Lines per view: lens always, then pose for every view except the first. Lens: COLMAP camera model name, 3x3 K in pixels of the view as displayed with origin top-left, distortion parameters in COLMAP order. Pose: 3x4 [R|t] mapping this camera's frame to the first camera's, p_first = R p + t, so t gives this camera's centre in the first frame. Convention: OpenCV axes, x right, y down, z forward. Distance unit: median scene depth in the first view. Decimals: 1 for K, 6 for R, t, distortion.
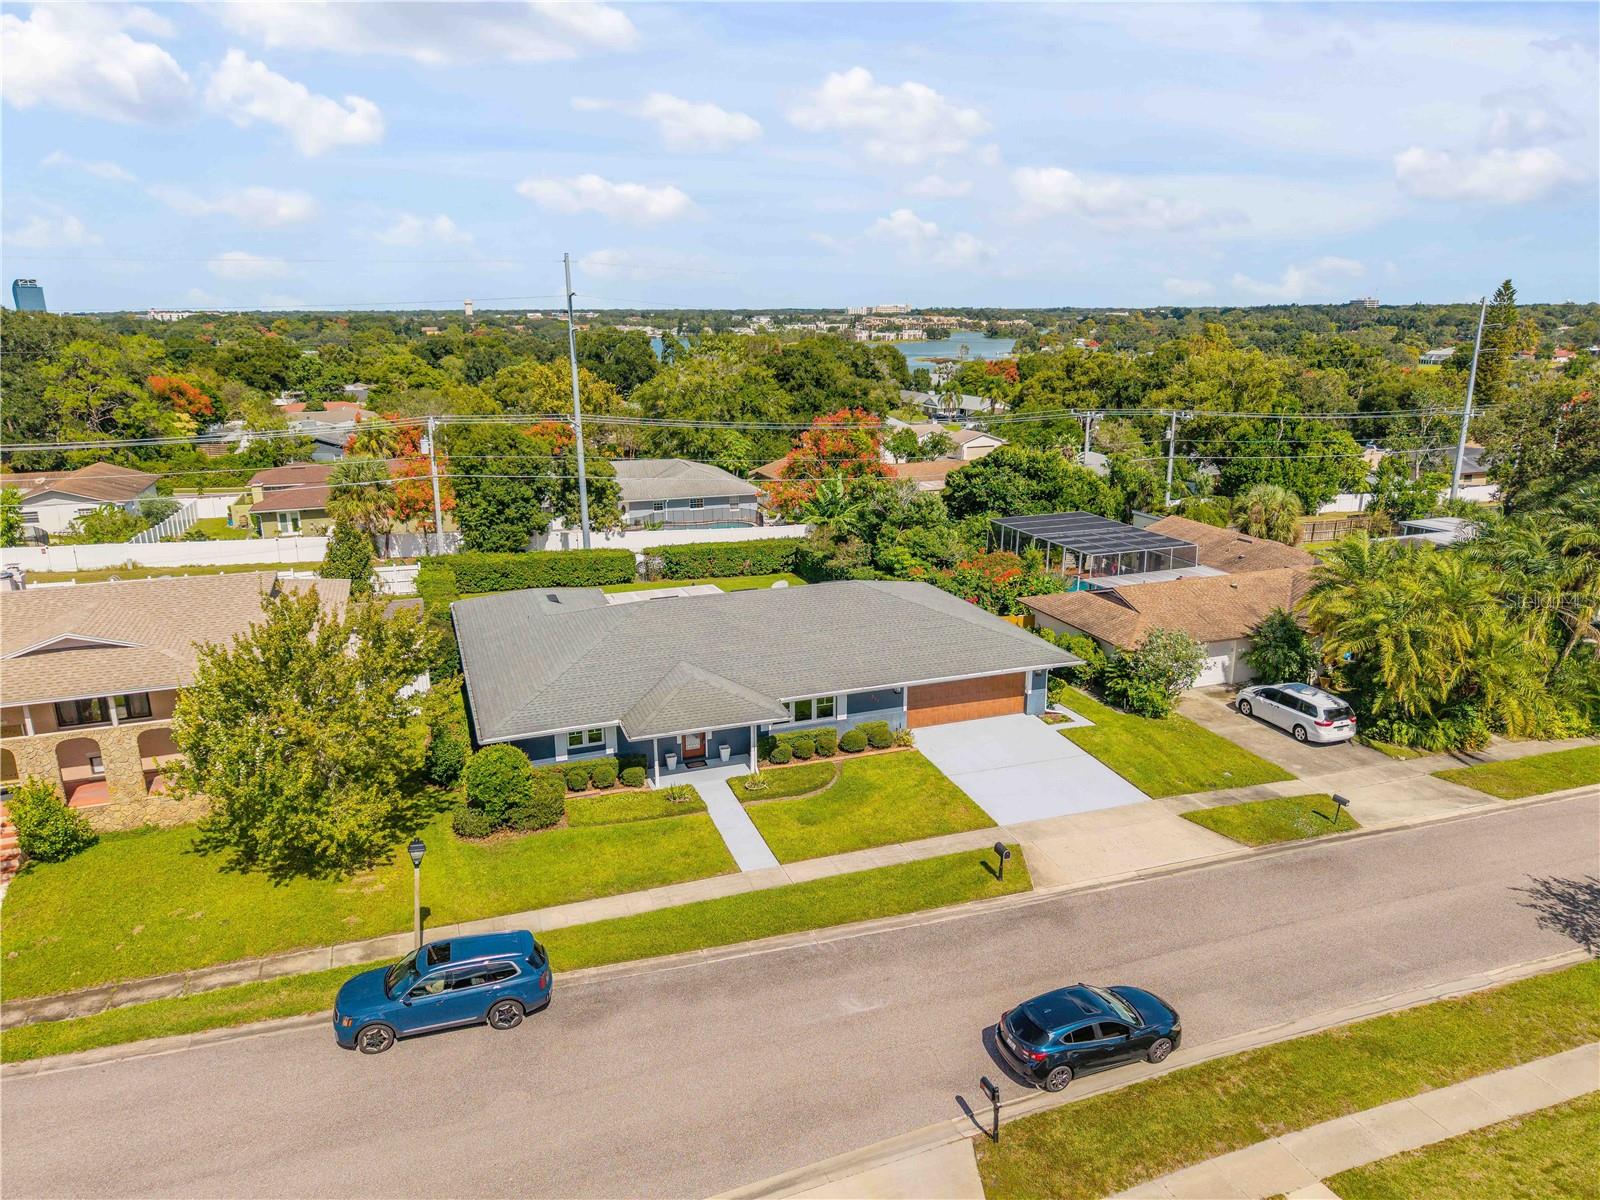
lens RADIAL K [[1070.4, 0, 800.0], [0, 1070.4, 600.0], [0, 0, 1]] dist [0.040260, -0.056075]
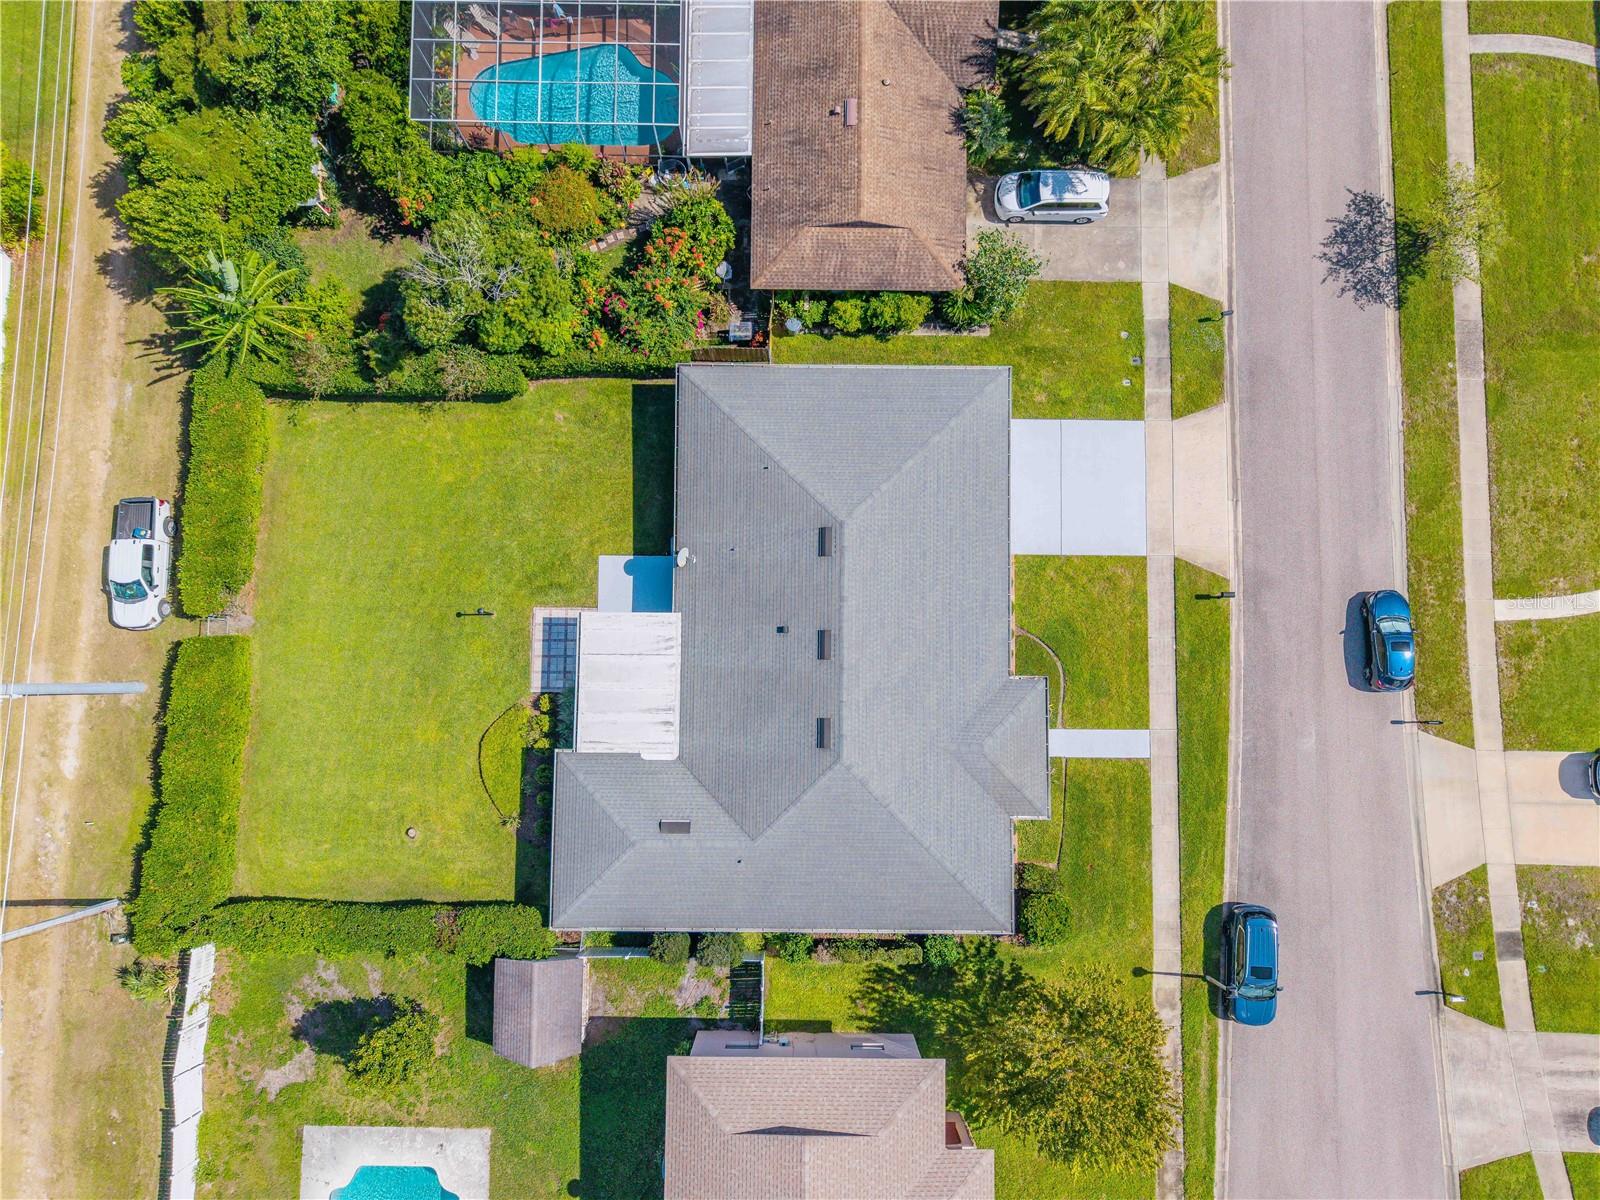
lens RADIAL K [[1075.5, 0, 800.0], [0, 1075.5, 600.0], [0, 0, 1]] dist [0.005377, -0.002229]
pose [[0.351442, -0.933295, 0.073814, -0.105278], [0.237827, 0.165256, 0.957146, -1.049012], [-0.905498, -0.318827, 0.280041, 0.893395]]
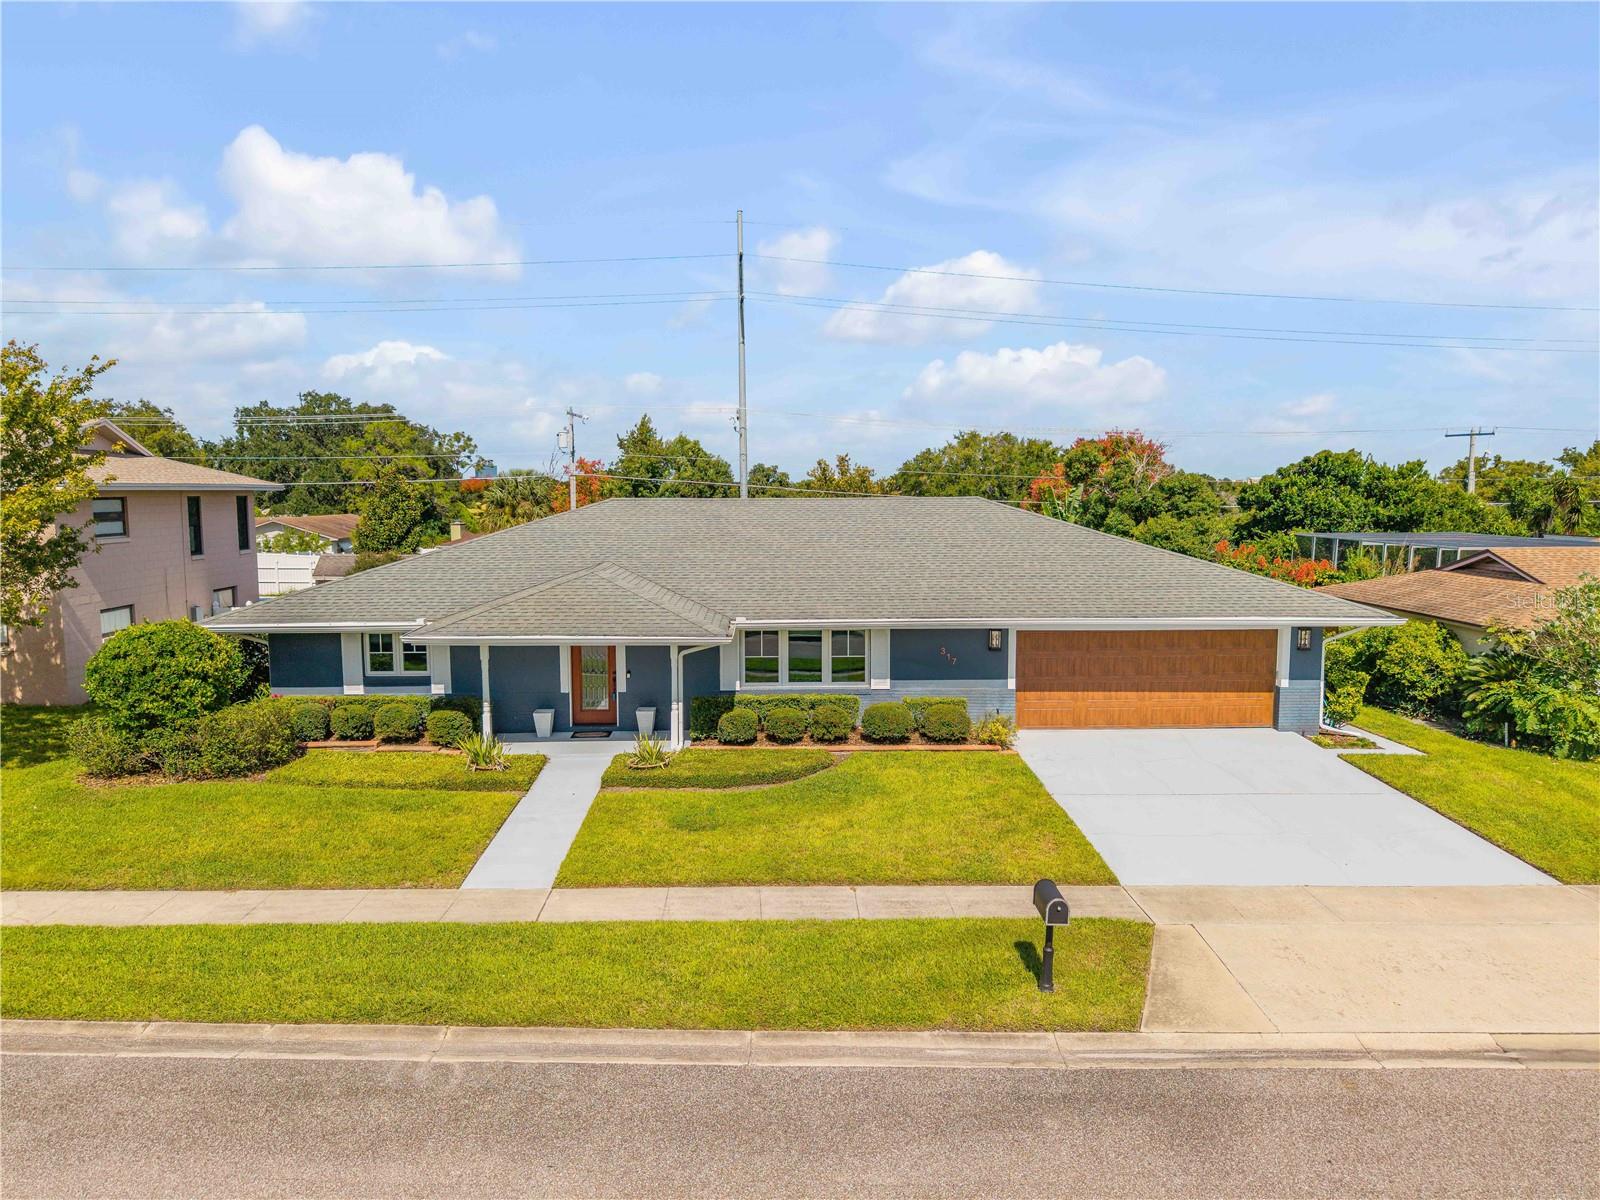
lens RADIAL K [[1075.5, 0, 800.0], [0, 1075.5, 600.0], [0, 0, 1]] dist [0.005377, -0.002229]
pose [[0.947275, 0.034766, -0.318531, 0.176238], [-0.085303, 0.985583, -0.146112, 0.155875], [0.308859, 0.165580, 0.936584, 0.501755]]
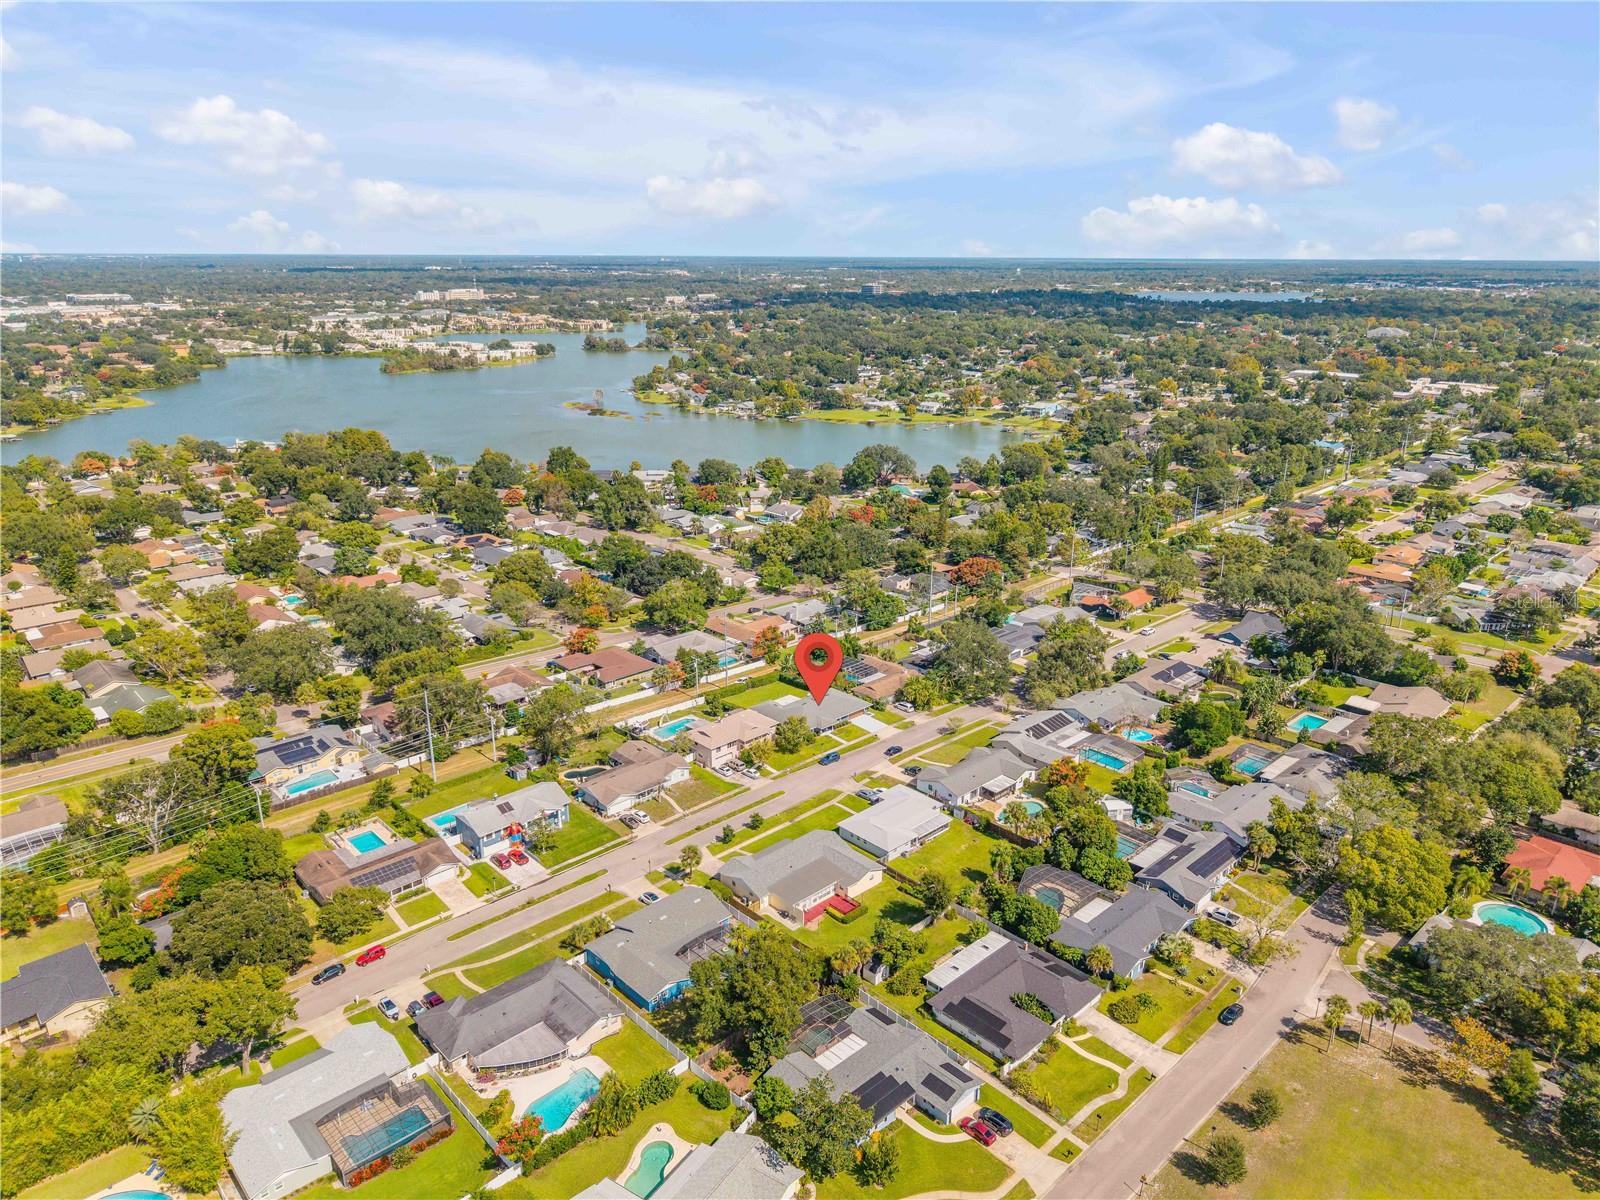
lens RADIAL K [[1070.4, 0, 800.0], [0, 1070.4, 600.0], [0, 0, 1]] dist [0.040260, -0.056075]
pose [[0.917877, -0.113279, 0.380354, -2.498899], [0.094475, 0.993215, 0.067814, -1.041589], [-0.385455, -0.026311, 0.922351, -4.675097]]
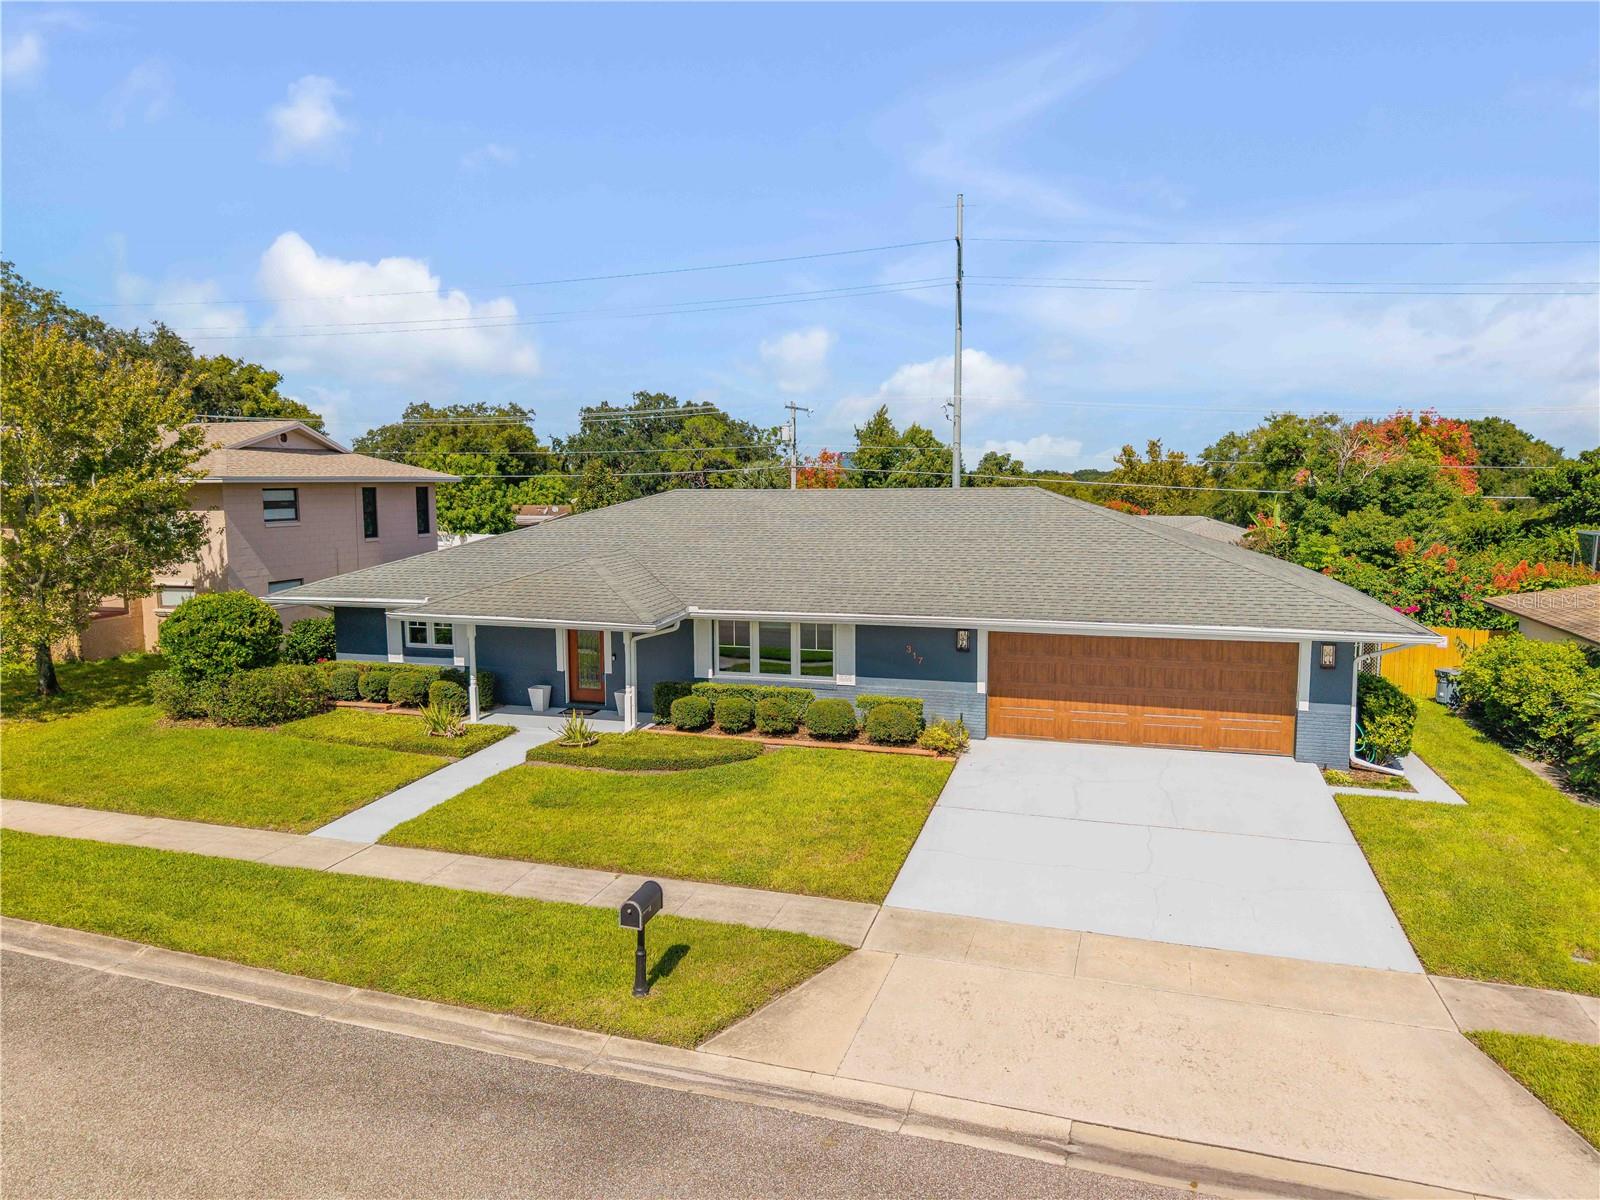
lens RADIAL K [[1075.5, 0, 800.0], [0, 1075.5, 600.0], [0, 0, 1]] dist [0.005377, -0.002229]
pose [[0.792865, 0.067564, -0.605640, 0.346922], [-0.157444, 0.982804, -0.096475, 0.130329], [0.588707, 0.171846, 0.789869, 0.592988]]
